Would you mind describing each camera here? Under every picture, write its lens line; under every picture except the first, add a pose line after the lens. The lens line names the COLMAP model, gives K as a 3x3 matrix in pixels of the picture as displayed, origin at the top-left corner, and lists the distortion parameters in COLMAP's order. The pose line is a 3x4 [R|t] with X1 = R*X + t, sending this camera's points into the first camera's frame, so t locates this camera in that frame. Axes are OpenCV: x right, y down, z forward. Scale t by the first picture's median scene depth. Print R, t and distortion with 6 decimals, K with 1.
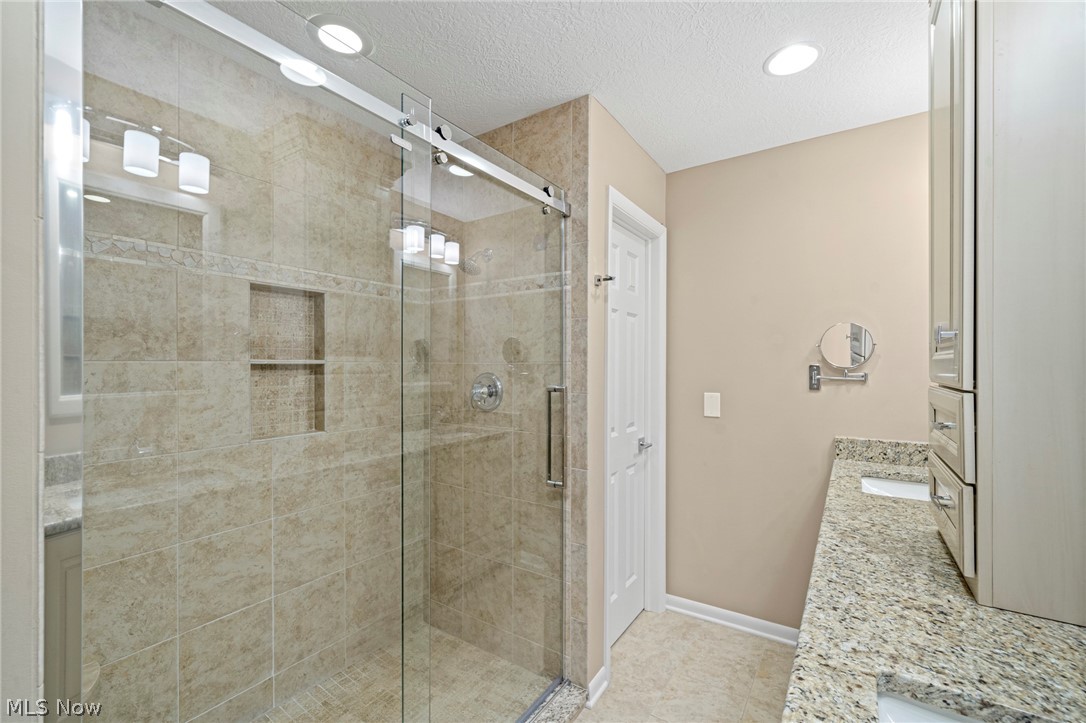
lens RADIAL K [[455.2, 0, 542.5], [0, 455.2, 361.4], [0, 0, 1]] dist [0.001399, -0.000770]
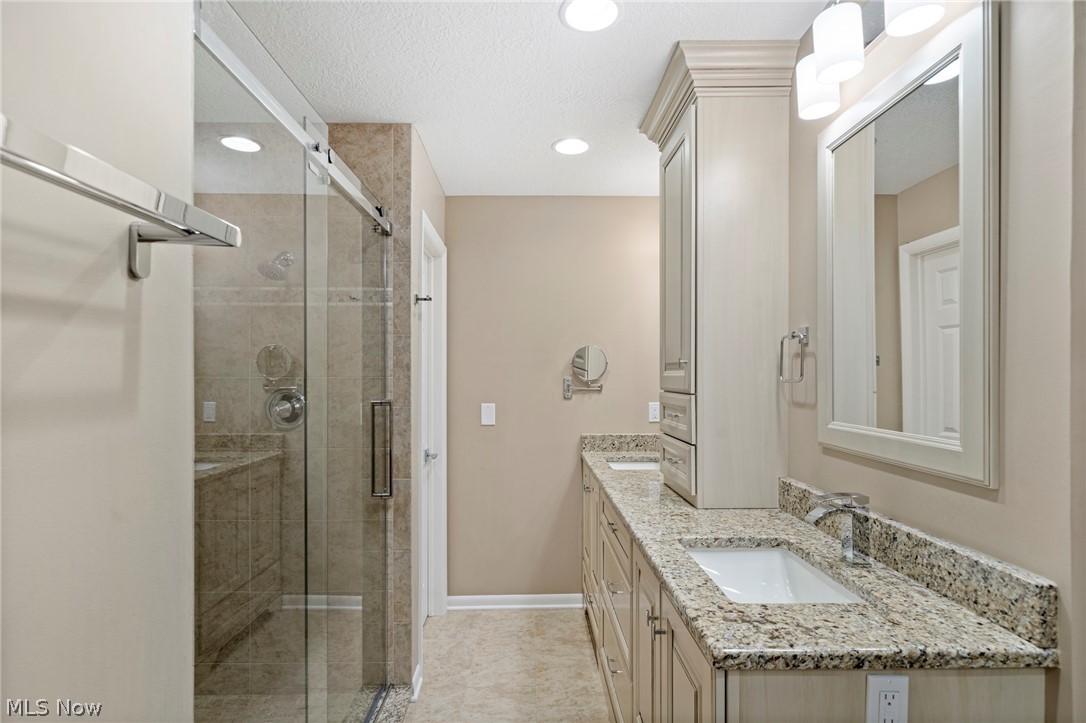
lens RADIAL K [[524.9, 0, 540.1], [0, 524.9, 368.7], [0, 0, 1]] dist [-0.000660, -0.000192]
pose [[0.823362, 0.007625, 0.567466, -0.339392], [-0.003081, 0.999955, -0.008966, -0.006757], [-0.567508, 0.005634, 0.823348, -0.171922]]
